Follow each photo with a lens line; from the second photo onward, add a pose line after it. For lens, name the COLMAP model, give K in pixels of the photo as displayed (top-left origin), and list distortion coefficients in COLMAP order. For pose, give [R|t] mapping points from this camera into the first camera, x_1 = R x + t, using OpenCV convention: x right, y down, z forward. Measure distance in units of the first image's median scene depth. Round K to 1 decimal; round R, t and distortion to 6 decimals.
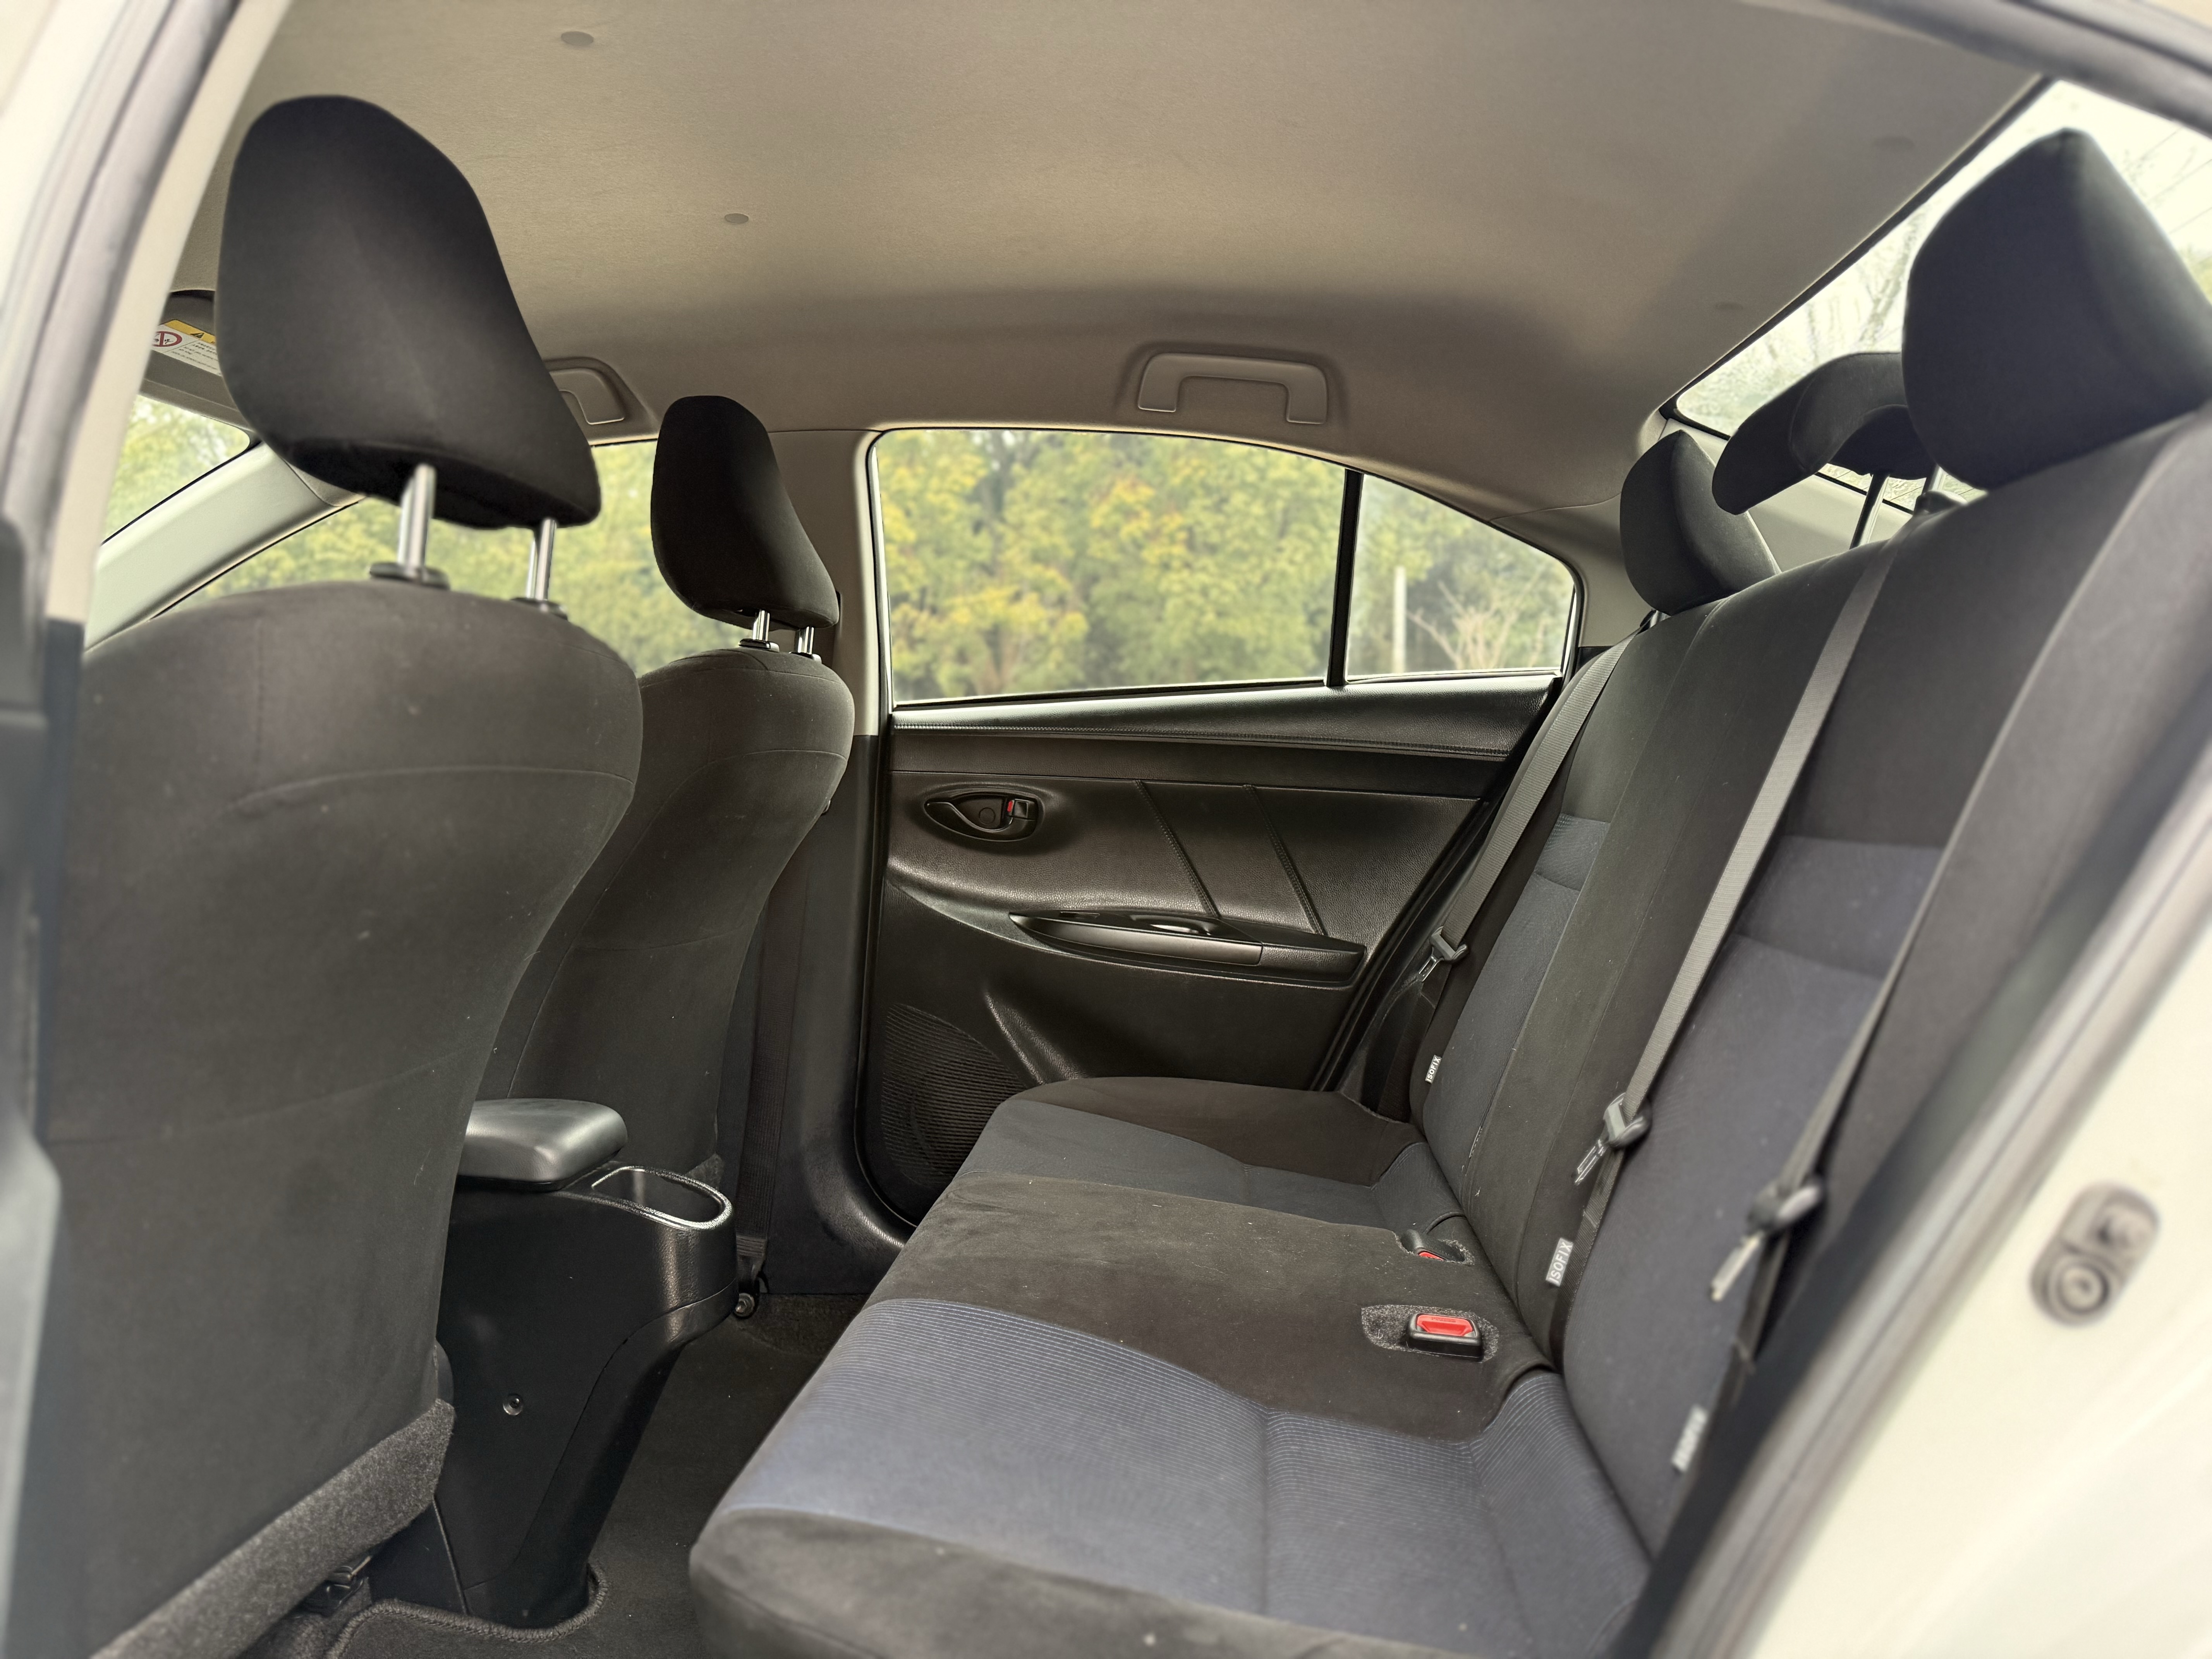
lens RADIAL K [[1637.5, 0, 1140.3], [0, 1637.5, 859.4], [0, 0, 1]] dist [0.103026, -0.188164]
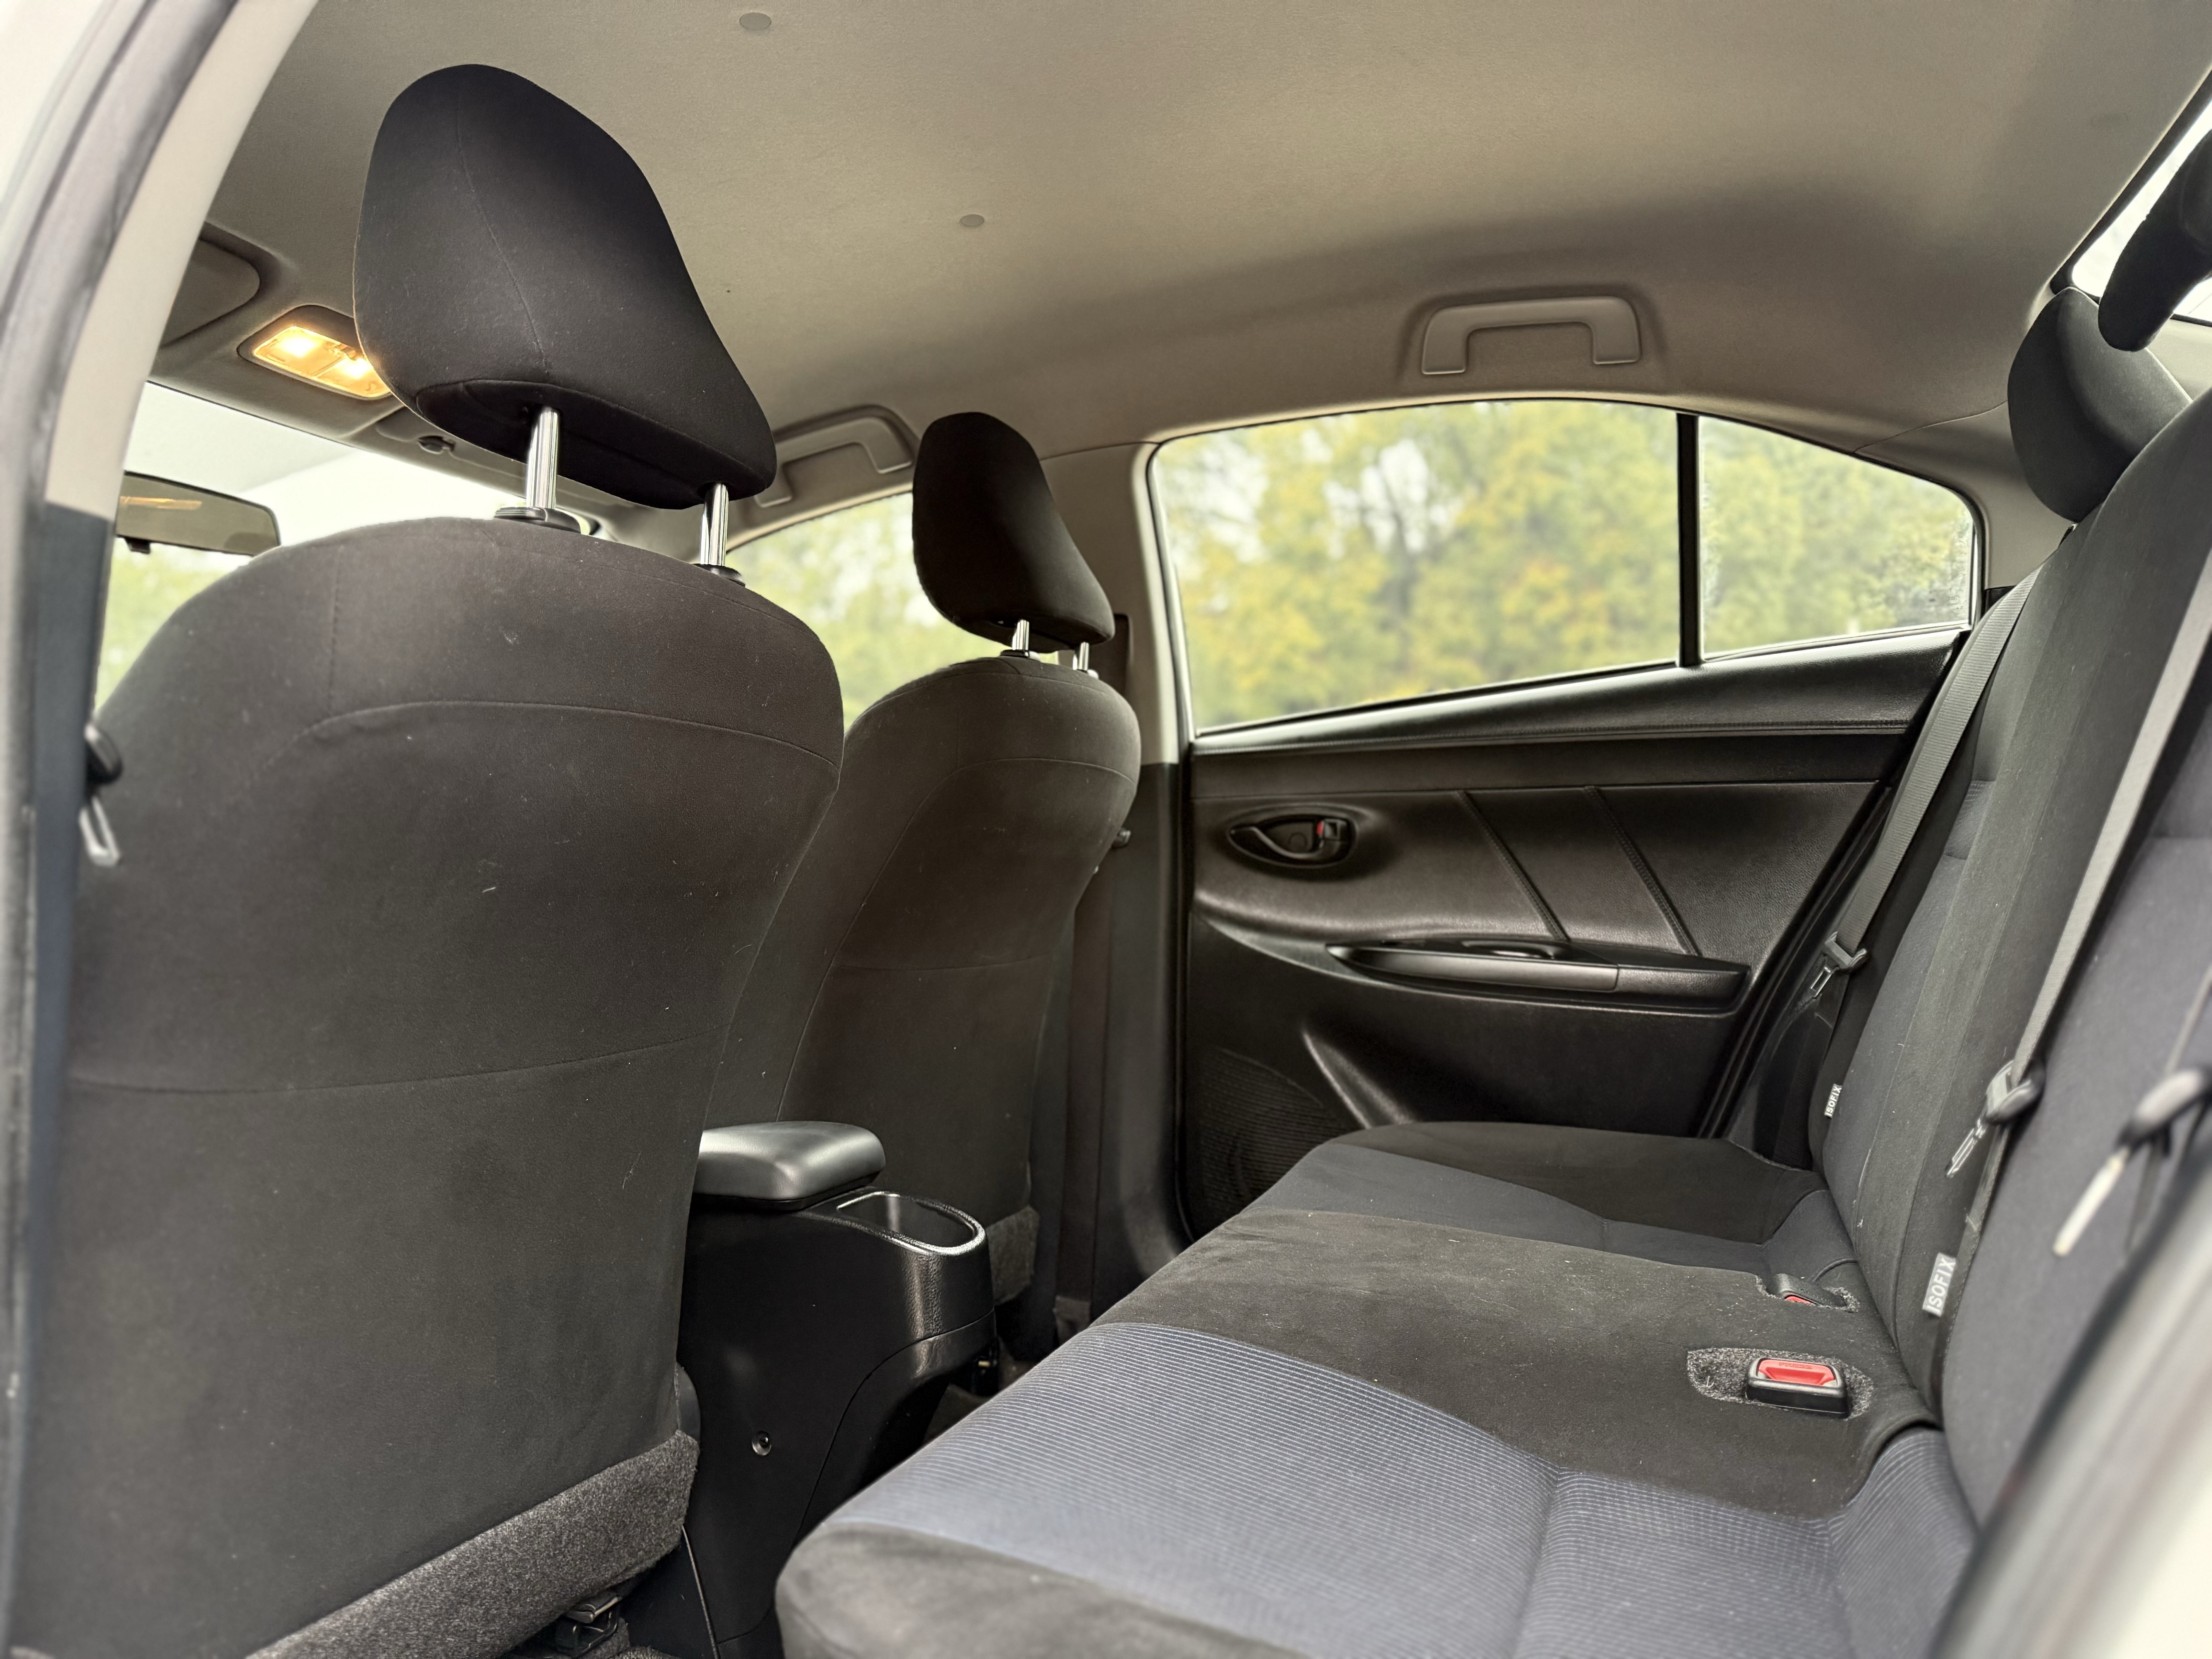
lens RADIAL K [[1652.4, 0, 1106.0], [0, 1652.4, 829.5], [0, 0, 1]] dist [0.103335, -0.251352]
pose [[0.959709, -0.063754, -0.273667, 0.086468], [0.039978, 0.994993, -0.091599, 0.071672], [0.278137, 0.076968, 0.957453, 0.112175]]
